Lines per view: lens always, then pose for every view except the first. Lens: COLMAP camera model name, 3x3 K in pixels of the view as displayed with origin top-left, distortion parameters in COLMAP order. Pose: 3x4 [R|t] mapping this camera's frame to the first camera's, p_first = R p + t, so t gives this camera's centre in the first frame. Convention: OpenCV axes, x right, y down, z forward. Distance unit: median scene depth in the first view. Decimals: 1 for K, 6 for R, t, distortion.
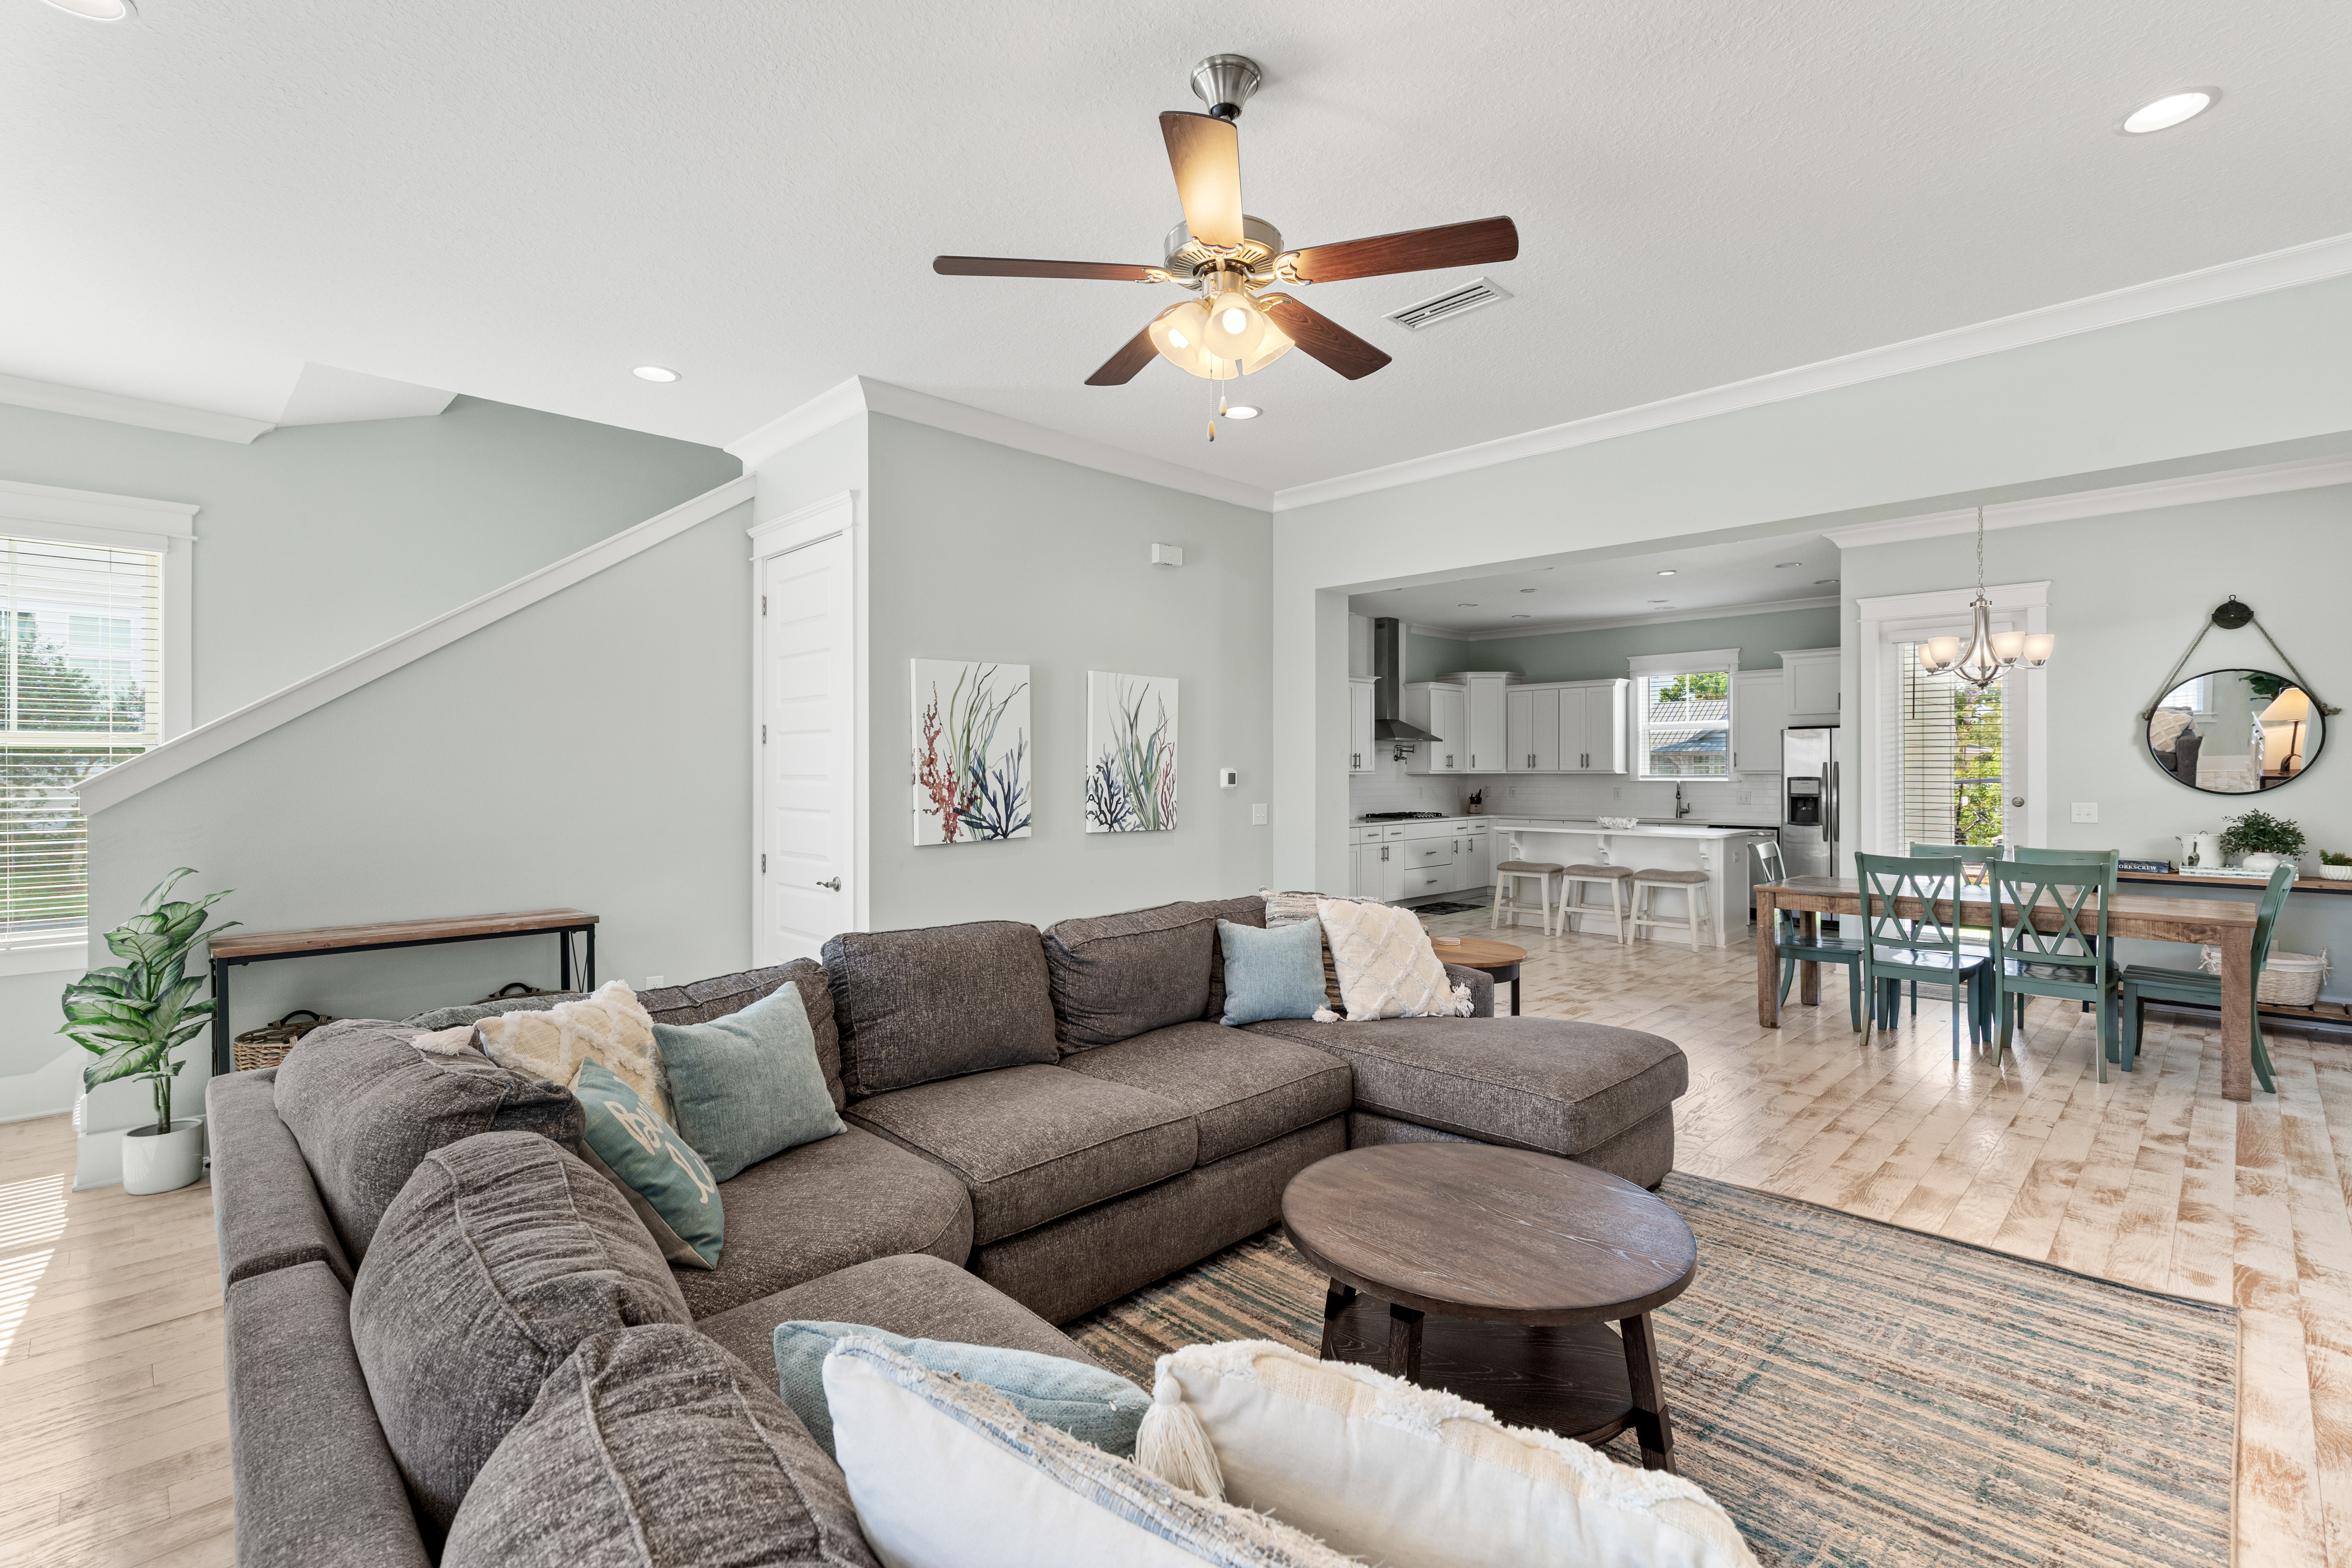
lens RADIAL K [[1058.6, 0, 1182.6], [0, 1058.6, 771.9], [0, 0, 1]] dist [0.018901, -0.008919]
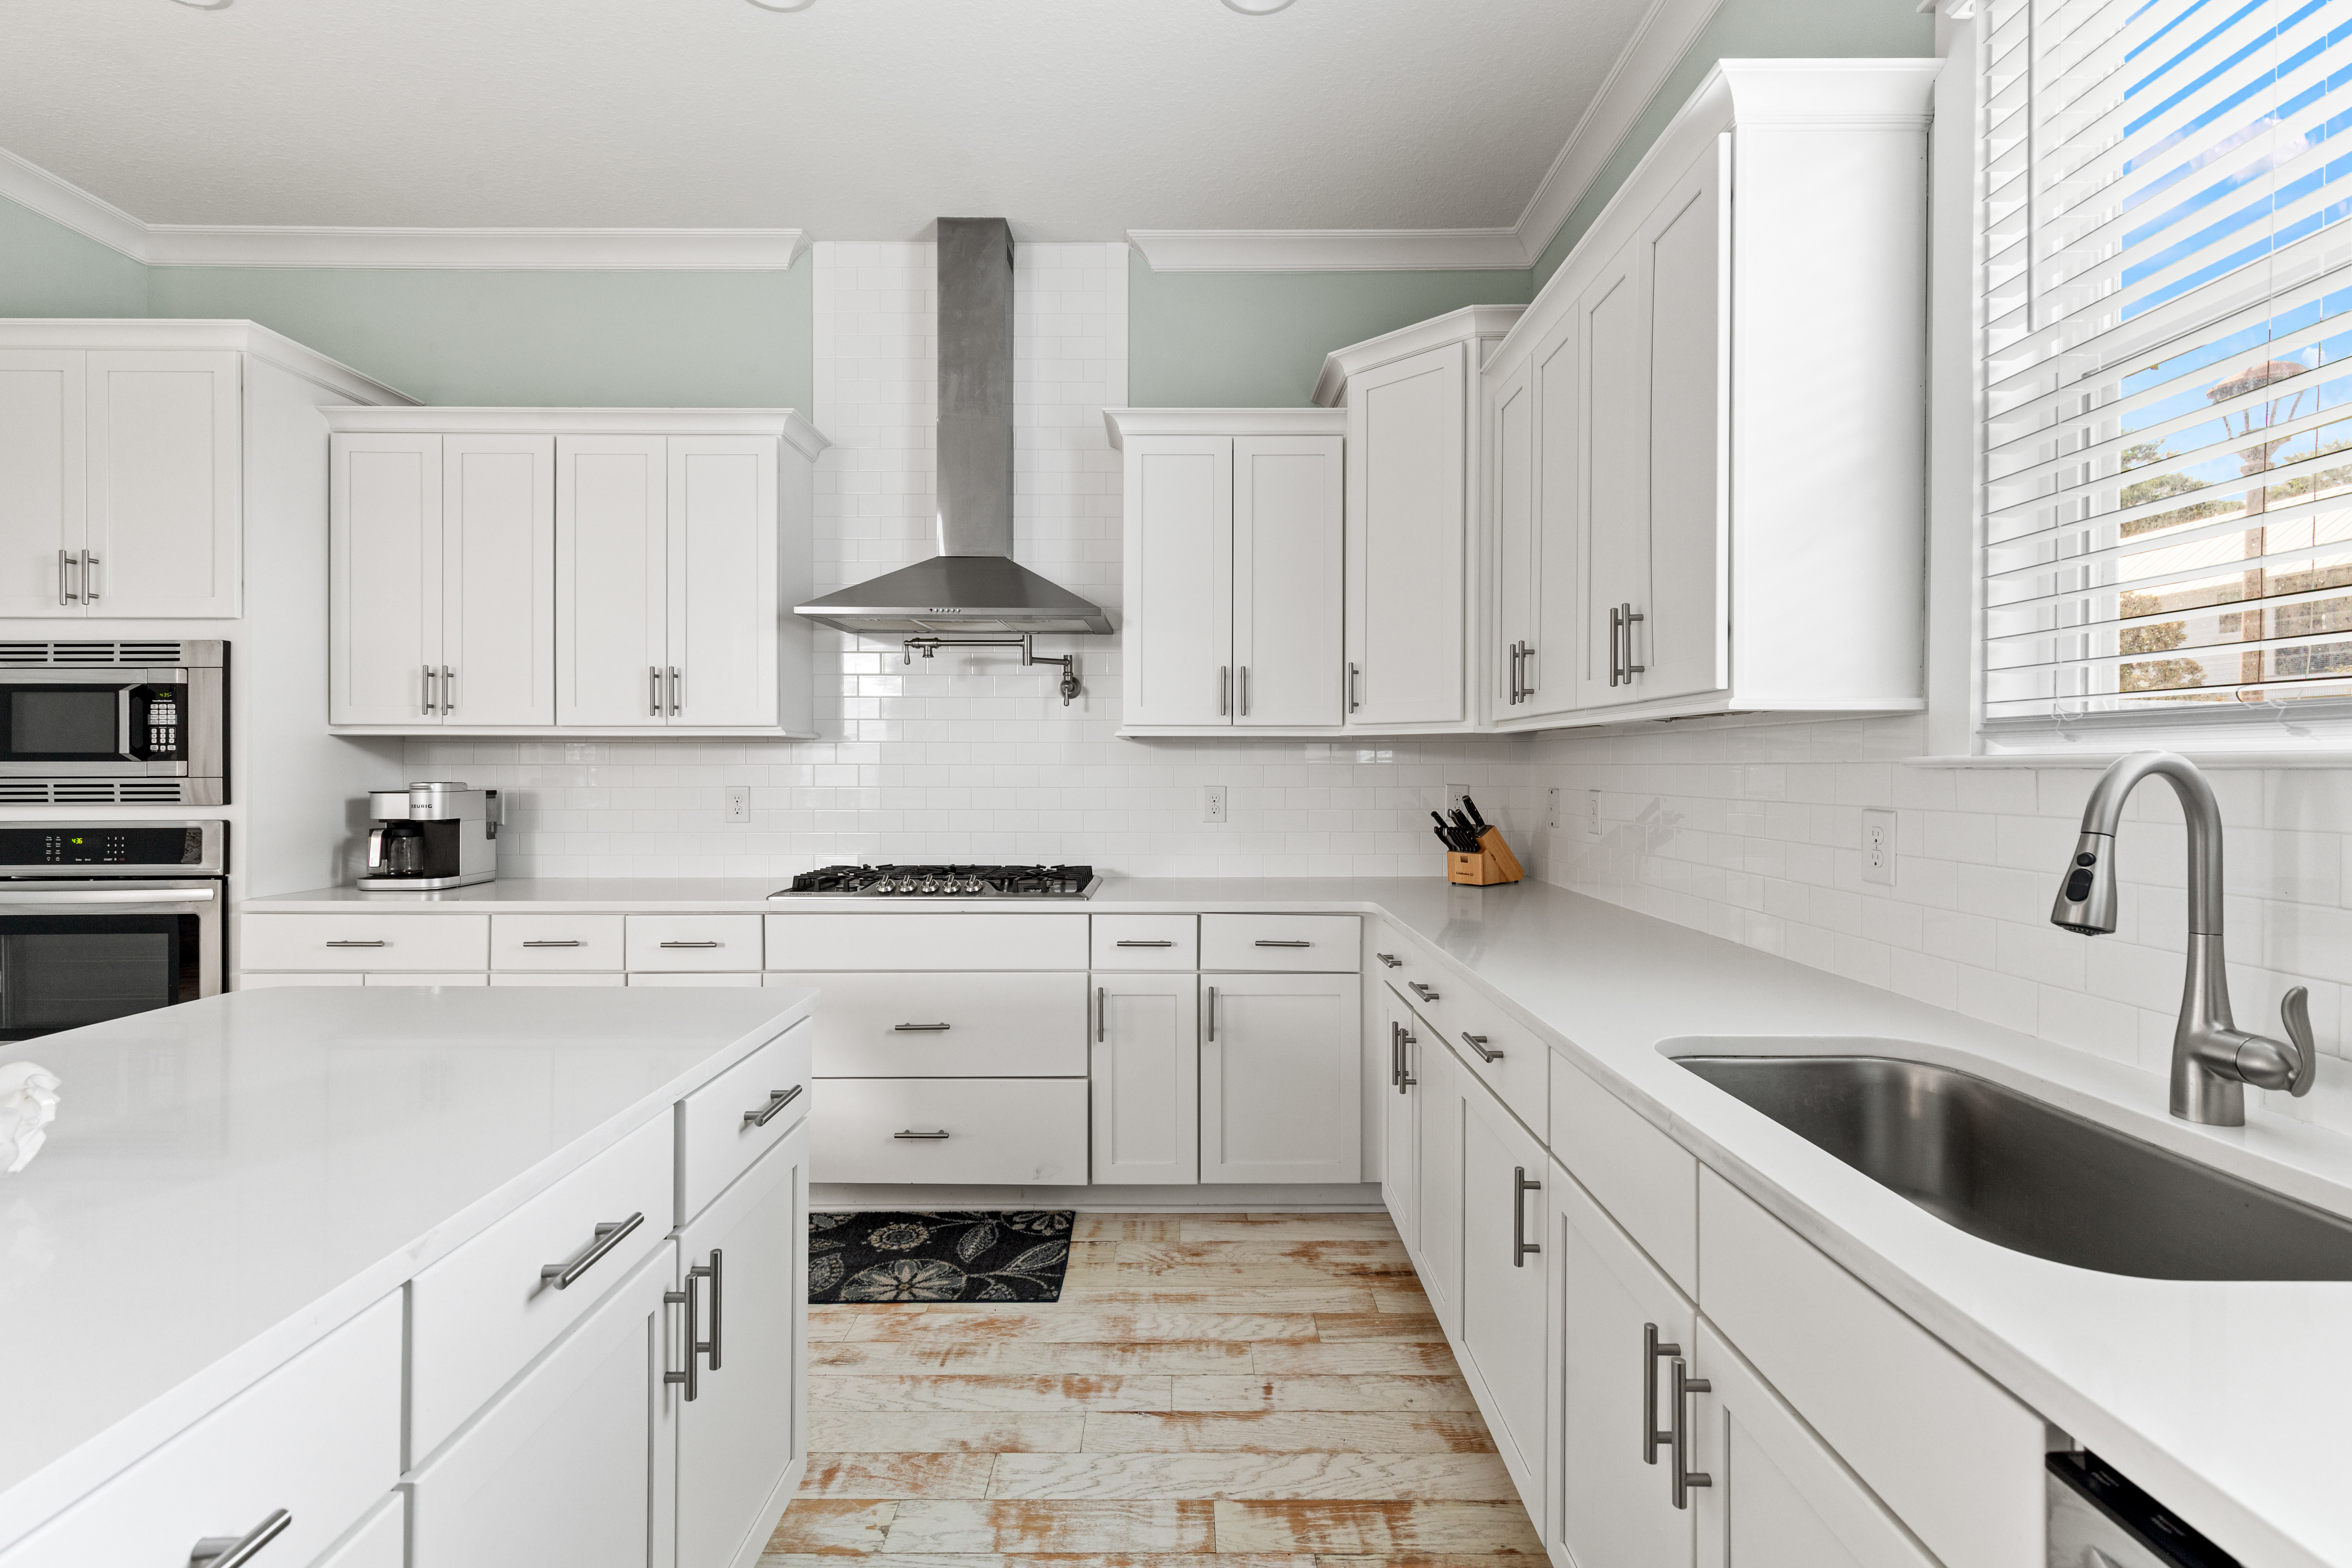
lens RADIAL K [[1058.6, 0, 1182.6], [0, 1058.6, 771.9], [0, 0, 1]] dist [0.018901, -0.008919]
pose [[0.709260, 0.010200, -0.704873, 0.752697], [-0.006189, 0.999947, 0.008242, 0.014983], [0.704920, -0.001483, 0.709286, 1.373623]]
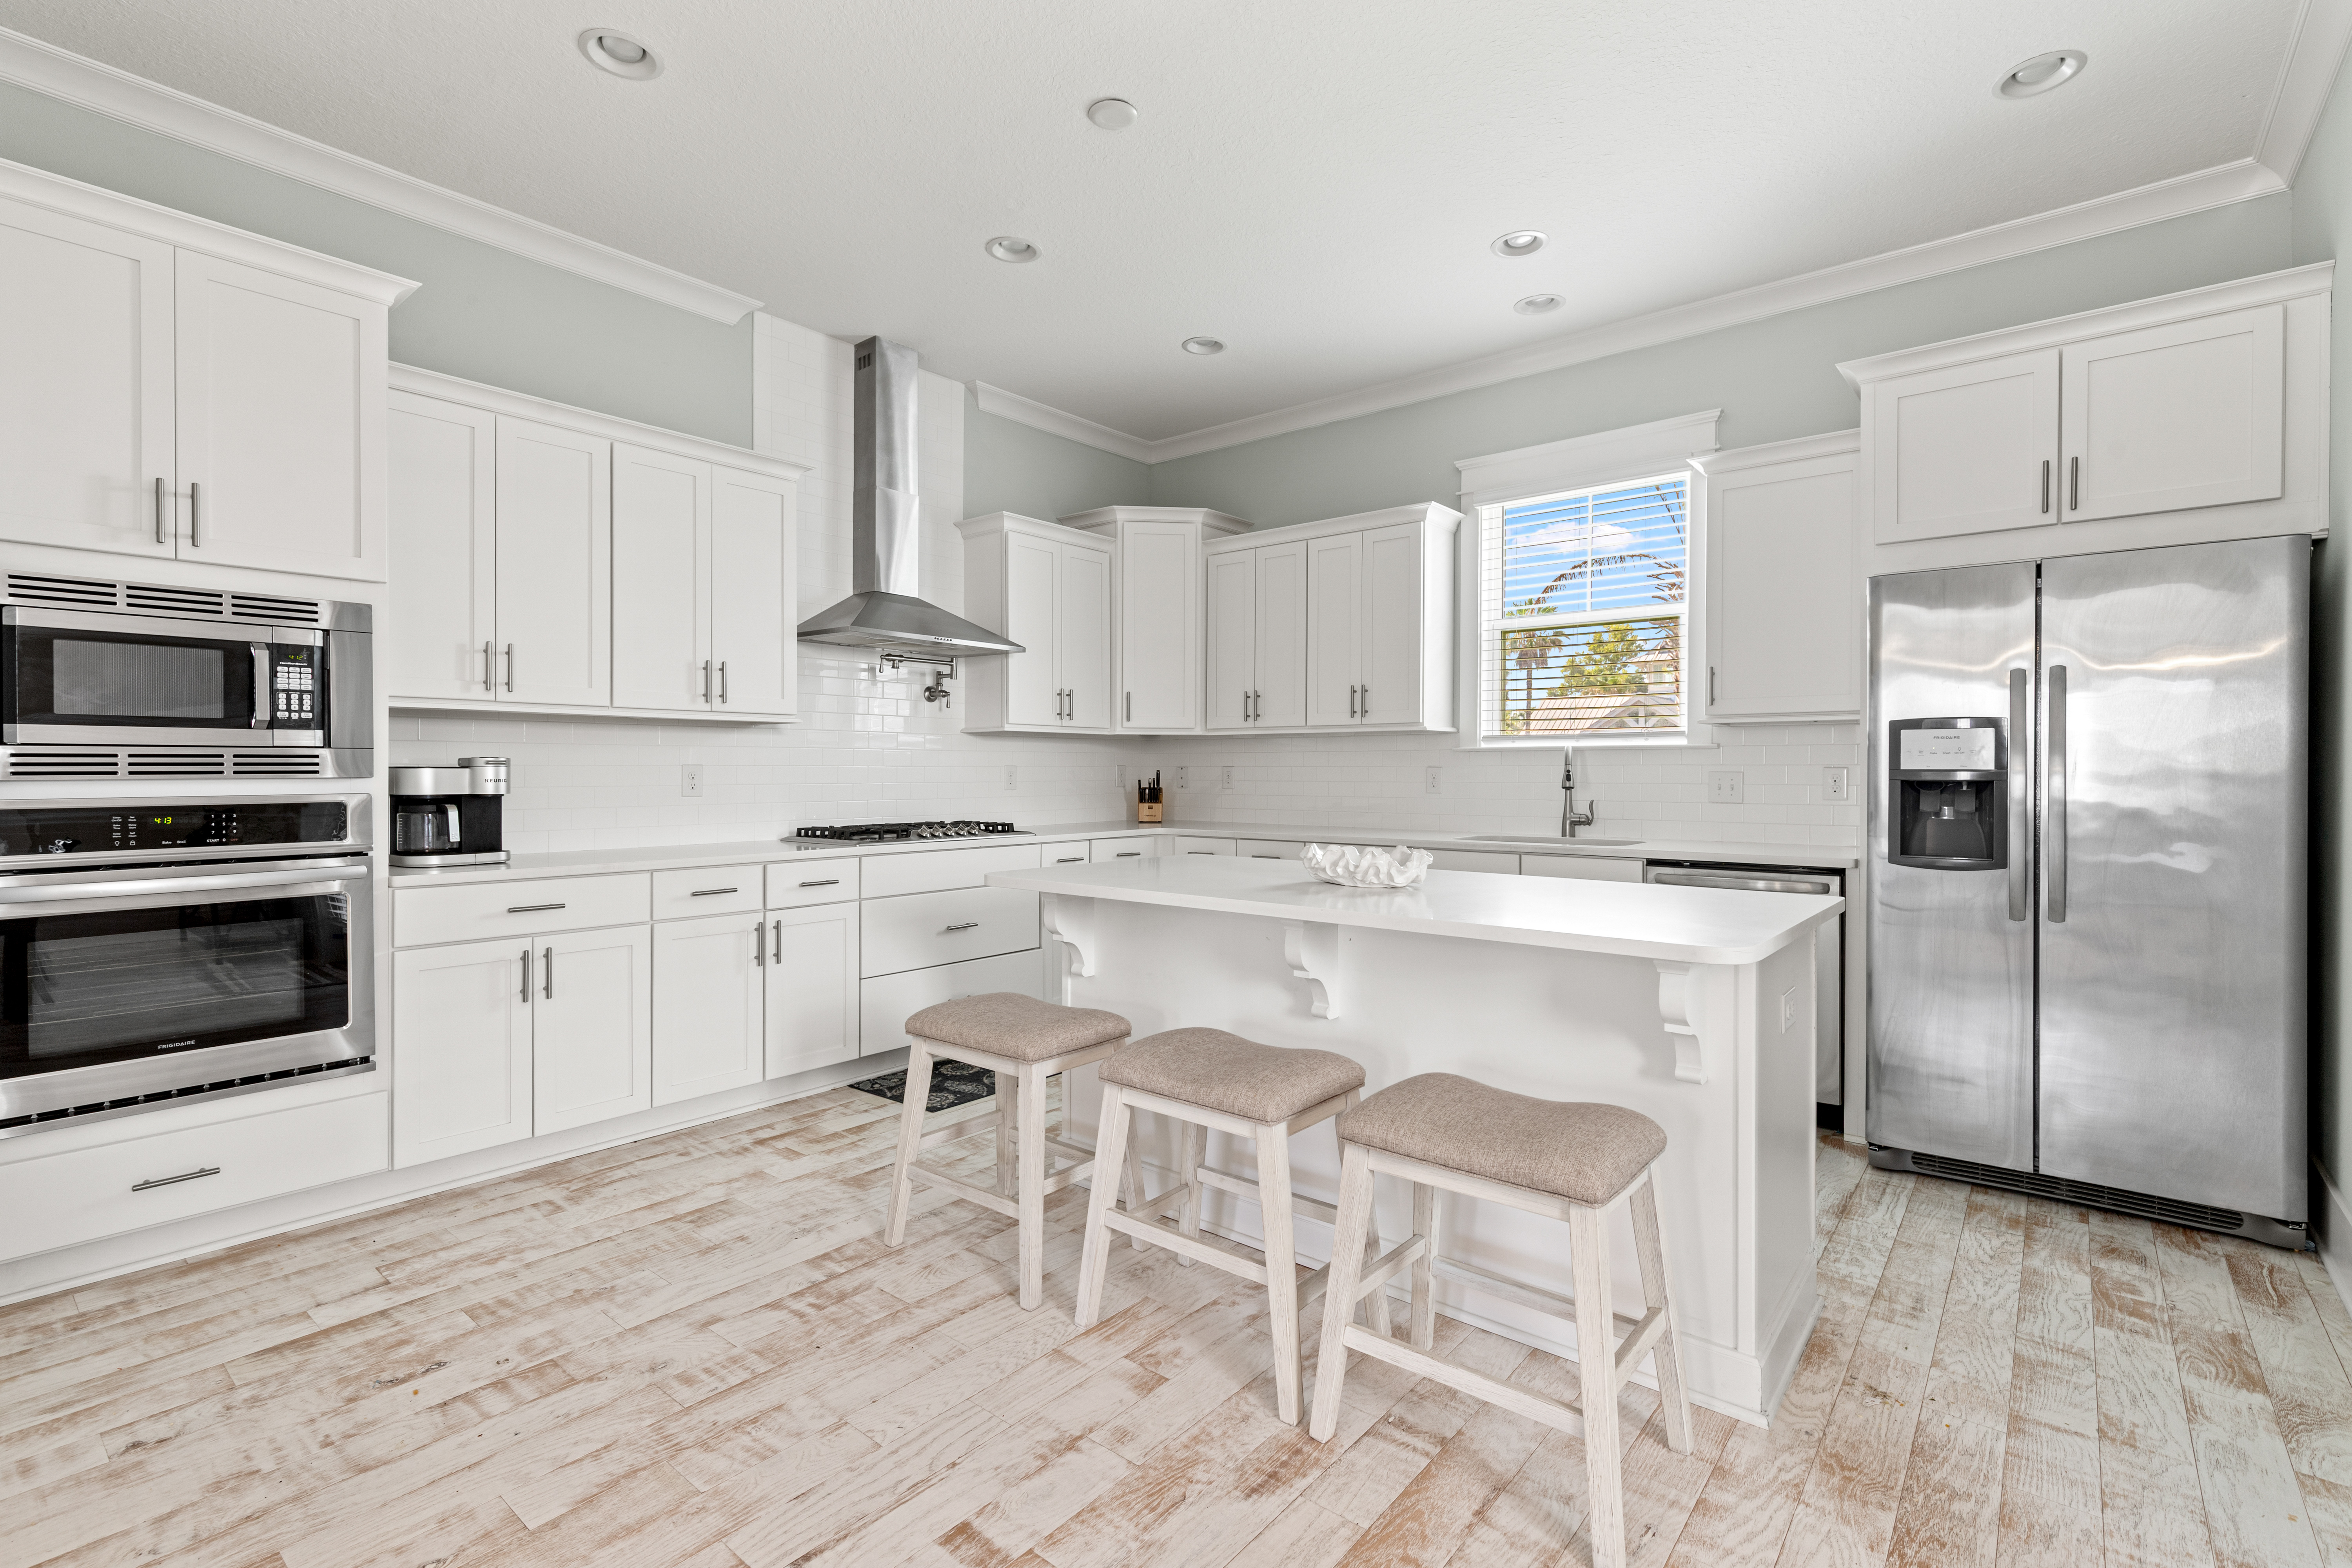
lens RADIAL K [[1069.4, 0, 1183.9], [0, 1069.4, 775.7], [0, 0, 1]] dist [0.008863, -0.000639]
pose [[0.995364, 0.005360, 0.096028, 0.446230], [-0.005612, 0.999981, 0.002351, 0.030883], [-0.096014, -0.002879, 0.995376, 0.964401]]
